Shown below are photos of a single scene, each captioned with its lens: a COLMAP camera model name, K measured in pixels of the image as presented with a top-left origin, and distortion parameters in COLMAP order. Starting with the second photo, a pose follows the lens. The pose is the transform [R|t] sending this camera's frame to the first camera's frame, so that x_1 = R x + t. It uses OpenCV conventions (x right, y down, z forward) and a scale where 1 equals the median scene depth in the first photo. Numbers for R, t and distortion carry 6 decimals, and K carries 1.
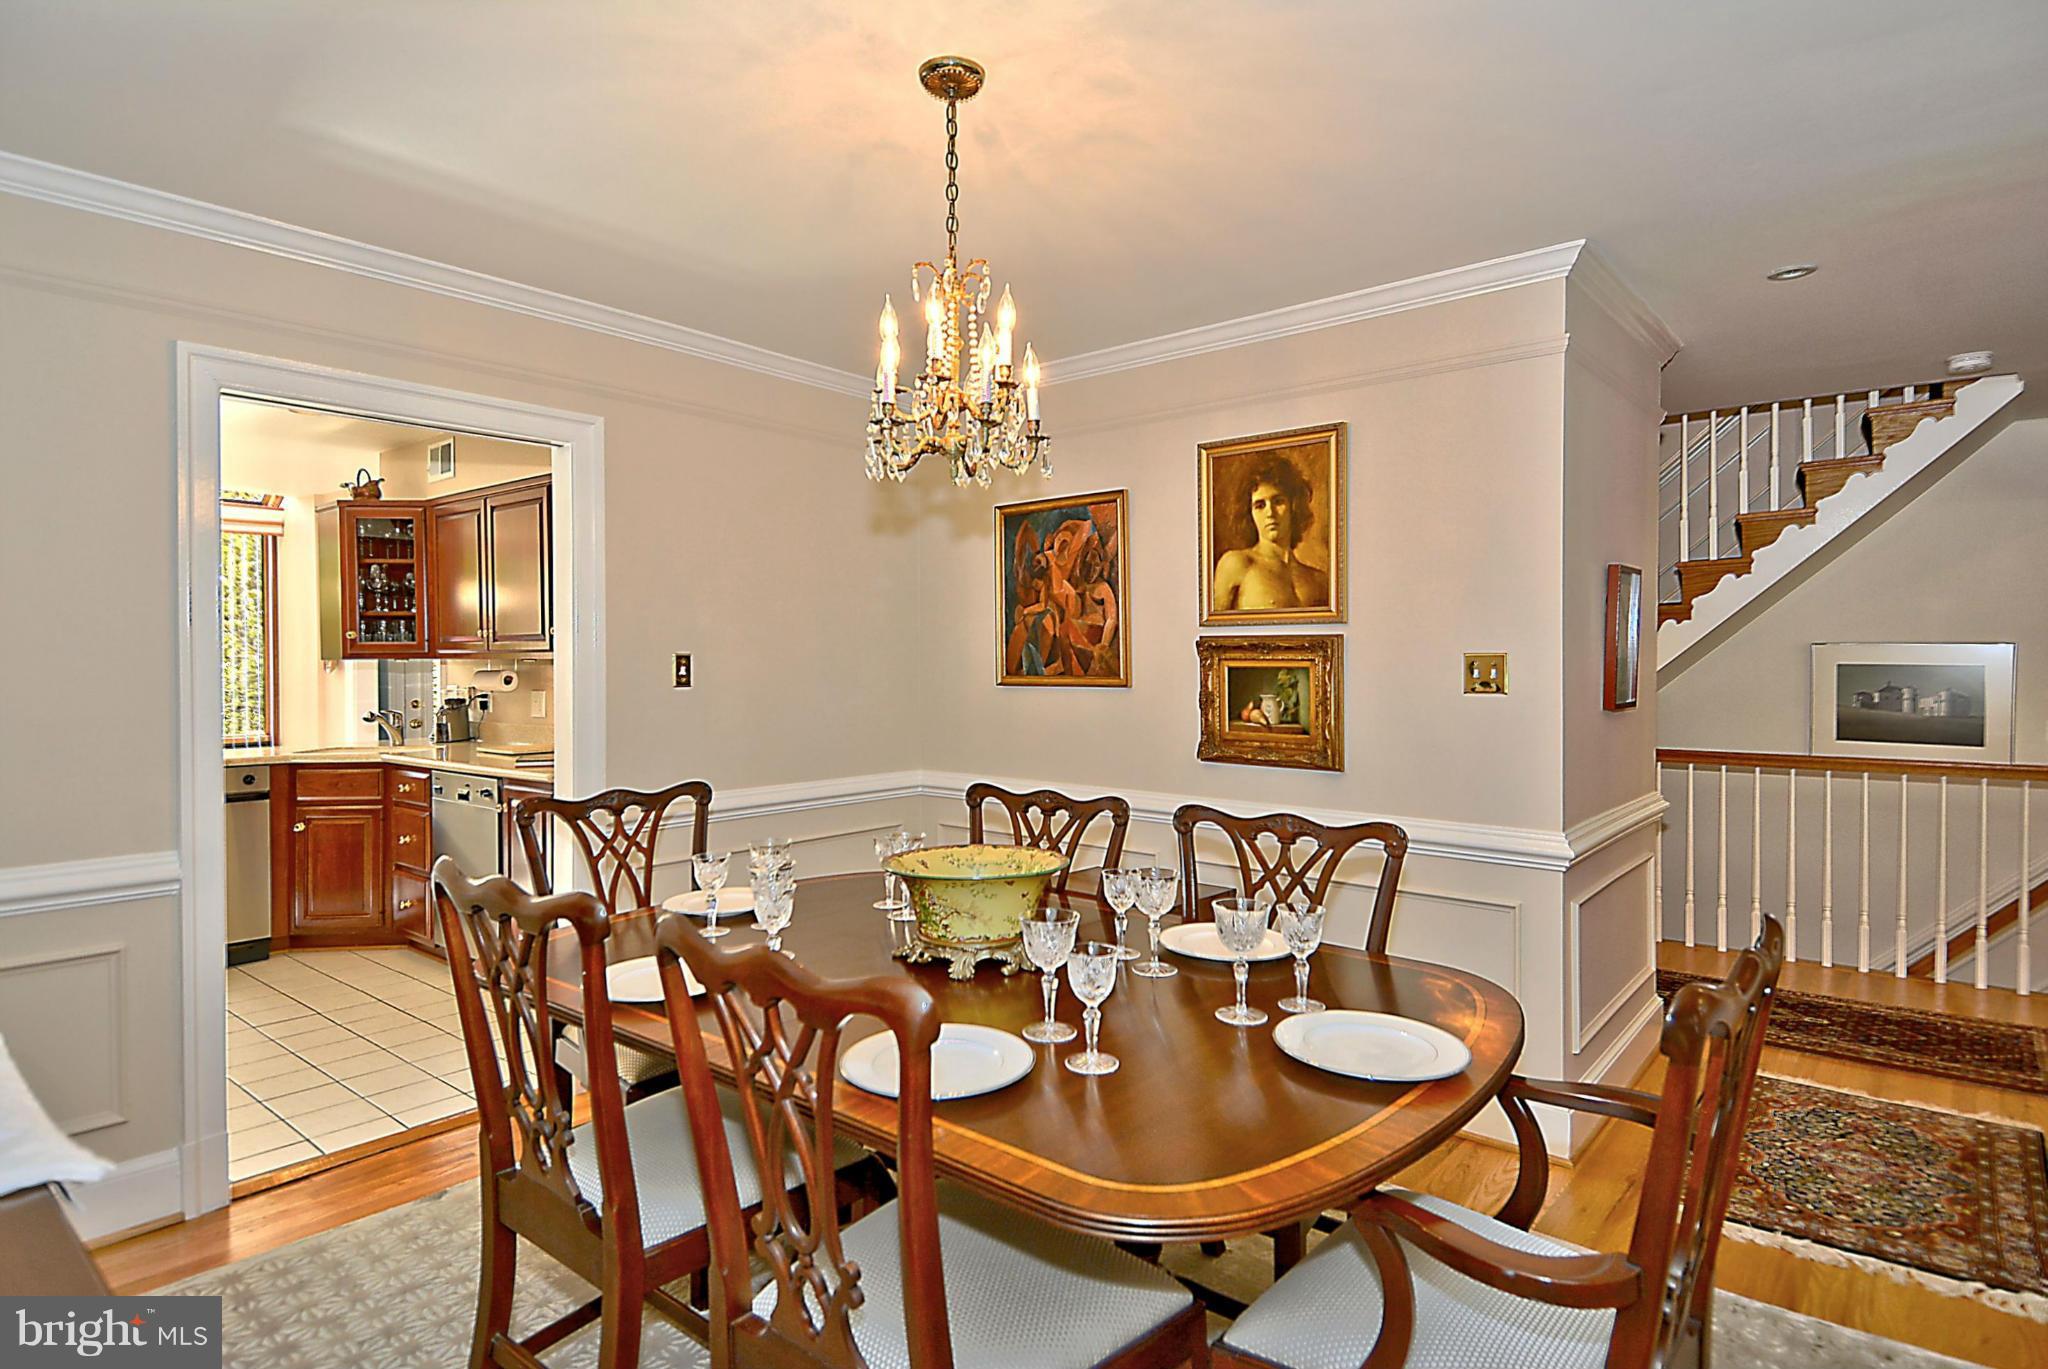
lens RADIAL K [[1060.9, 0, 1028.9], [0, 1060.9, 675.8], [0, 0, 1]] dist [0.078328, -0.060513]
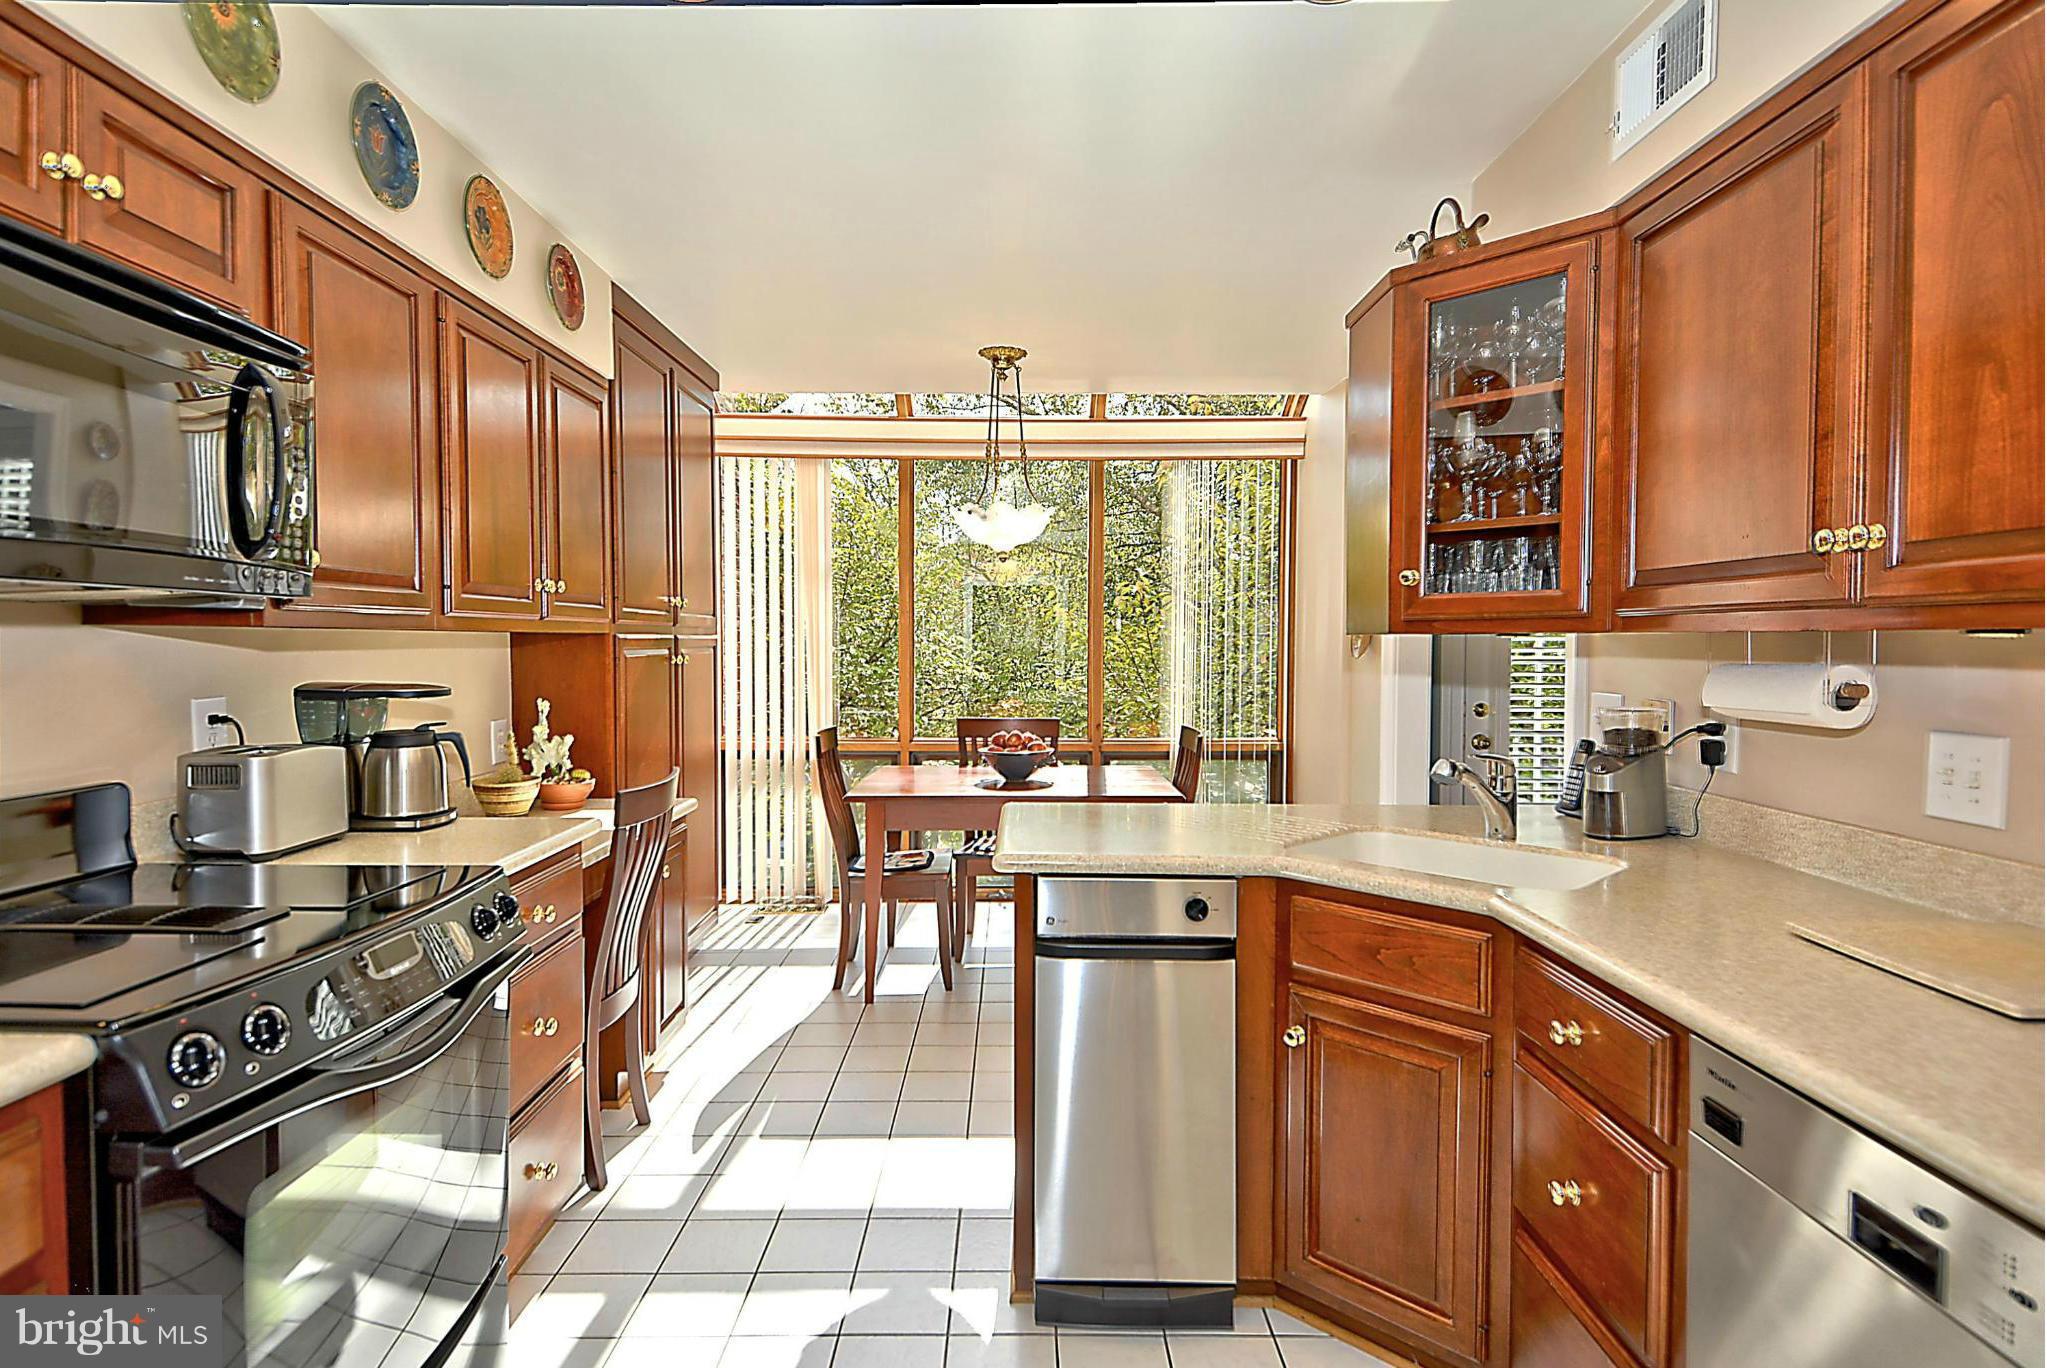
lens RADIAL K [[1060.4, 0, 1028.4], [0, 1060.4, 675.3], [0, 0, 1]] dist [0.078328, -0.060513]
pose [[0.647700, 0.031348, -0.761250, -0.380112], [-0.018075, 0.999504, 0.025780, -0.005728], [0.761681, -0.002938, 0.647946, 0.580504]]
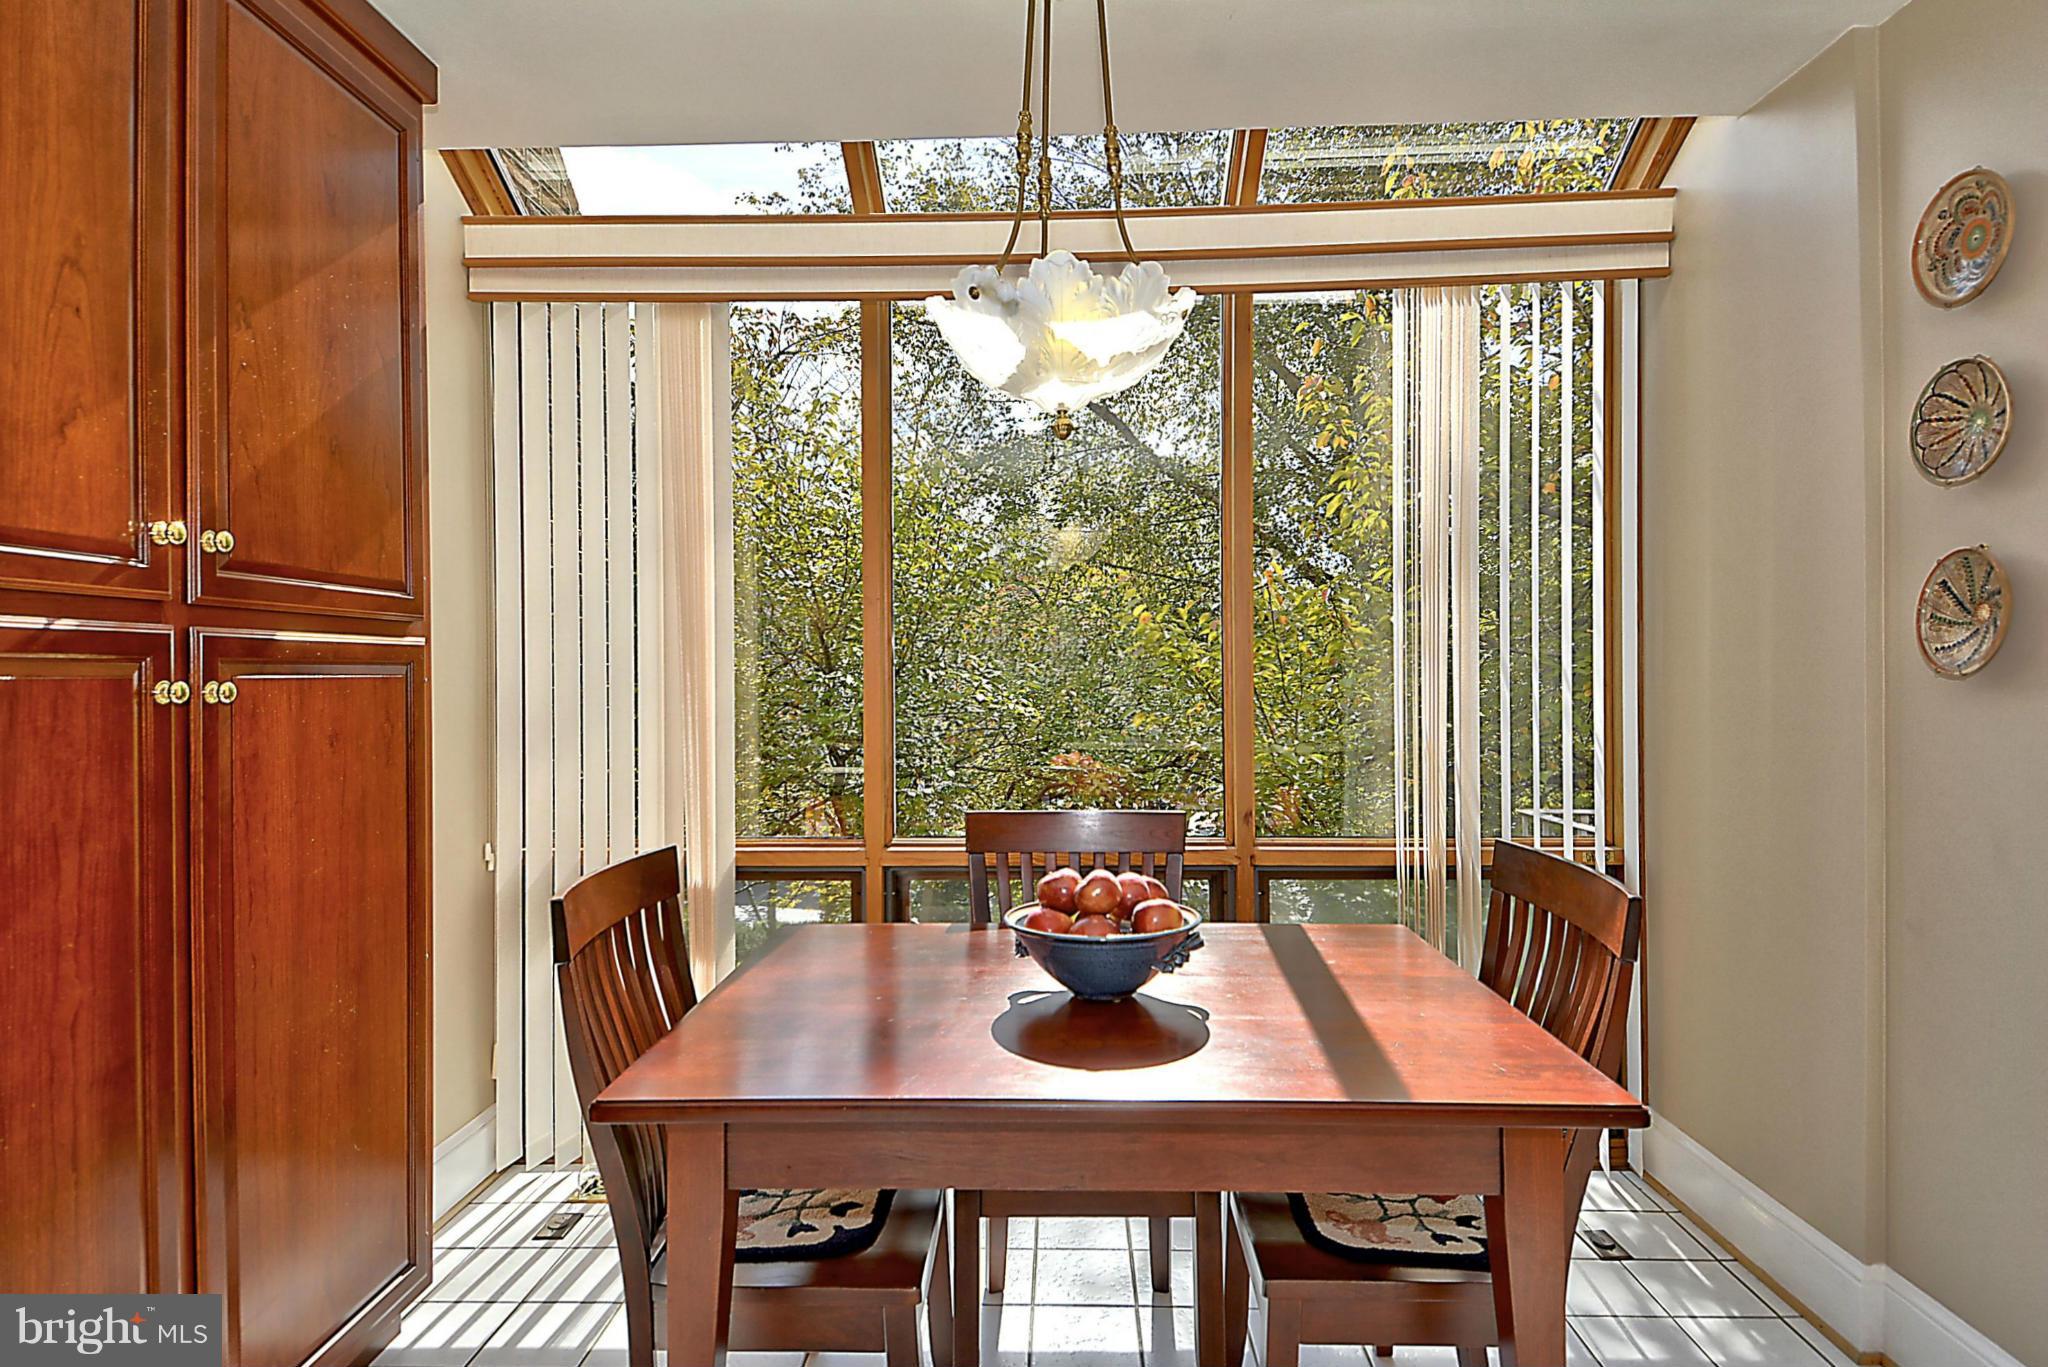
lens RADIAL K [[1060.9, 0, 1028.9], [0, 1060.9, 674.8], [0, 0, 1]] dist [0.078328, -0.060513]
pose [[0.610640, -0.002538, -0.791904, -0.743040], [-0.005392, 0.999958, -0.007363, 0.002976], [0.791890, 0.008766, 0.610601, 0.871271]]
